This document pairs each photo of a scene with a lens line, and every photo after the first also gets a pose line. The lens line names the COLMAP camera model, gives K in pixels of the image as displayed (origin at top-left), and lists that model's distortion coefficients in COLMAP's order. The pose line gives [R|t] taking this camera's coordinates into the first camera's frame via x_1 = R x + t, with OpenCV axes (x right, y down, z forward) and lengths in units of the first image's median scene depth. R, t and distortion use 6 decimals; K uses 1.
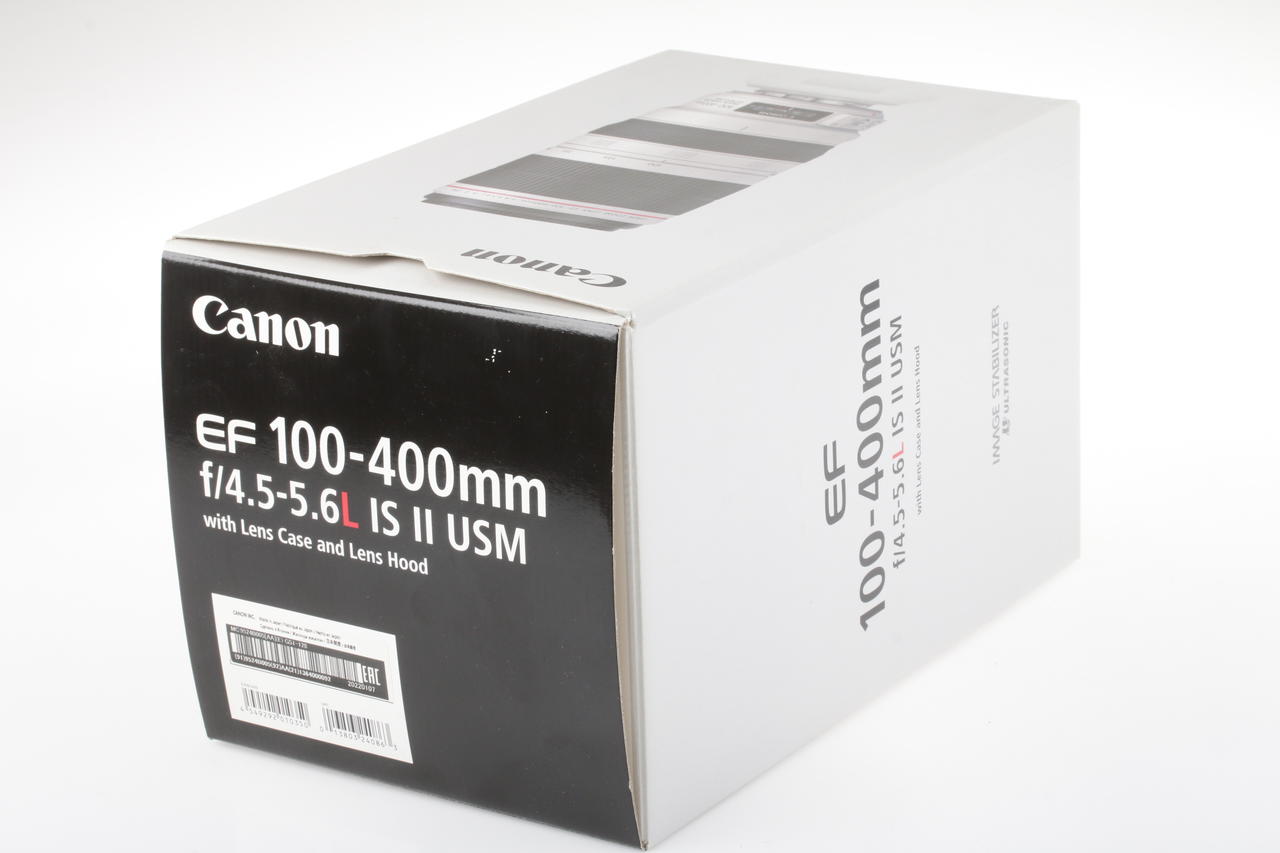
lens RADIAL K [[3618.2, 0, 641.4], [0, 3618.2, 430.8], [0, 0, 1]] dist [0.064741, 0.000000]
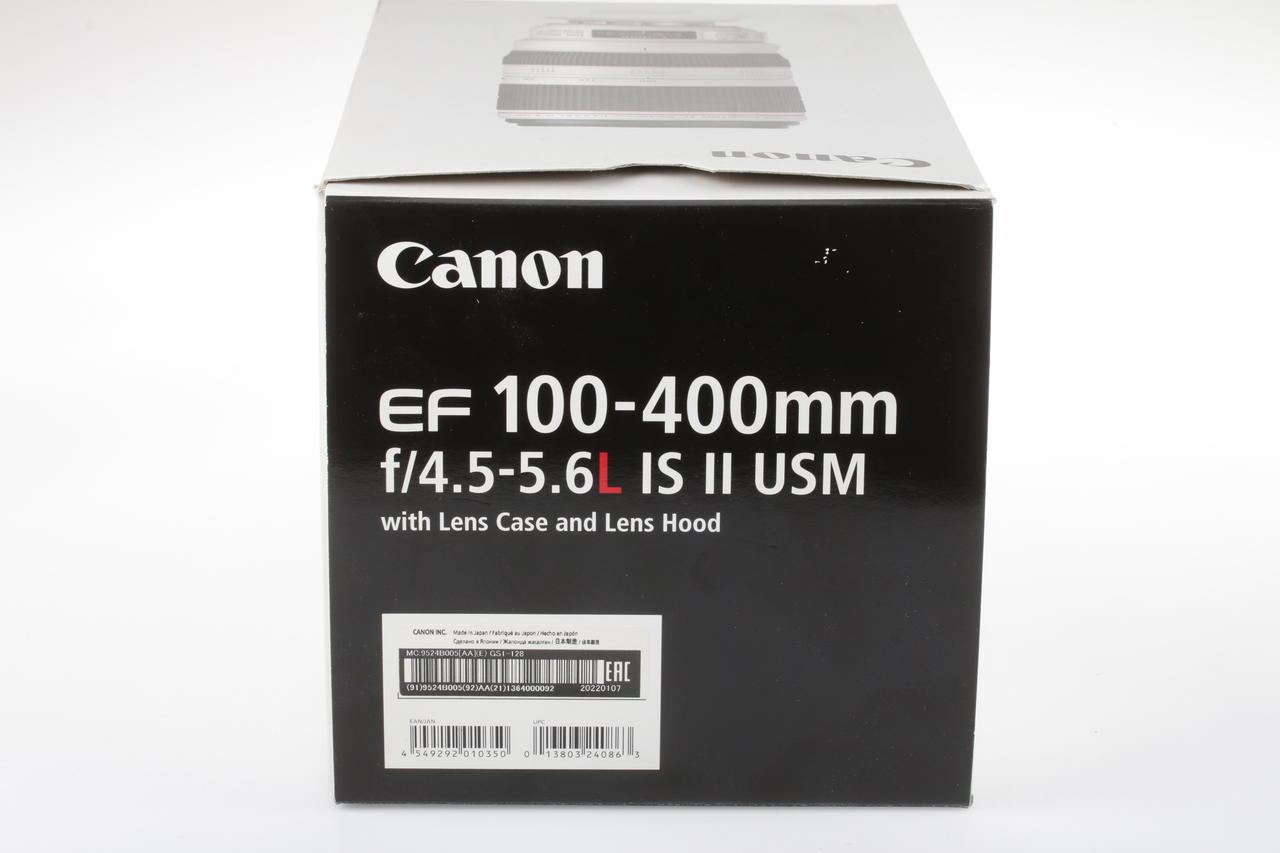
lens RADIAL K [[3618.2, 0, 639.4], [0, 3618.2, 422.1], [0, 0, 1]] dist [0.064741, 0.000000]
pose [[0.834121, -0.119719, 0.538433, -0.523873], [0.150333, 0.988549, -0.013090, 0.022094], [-0.530700, 0.091863, 0.842567, 0.283376]]
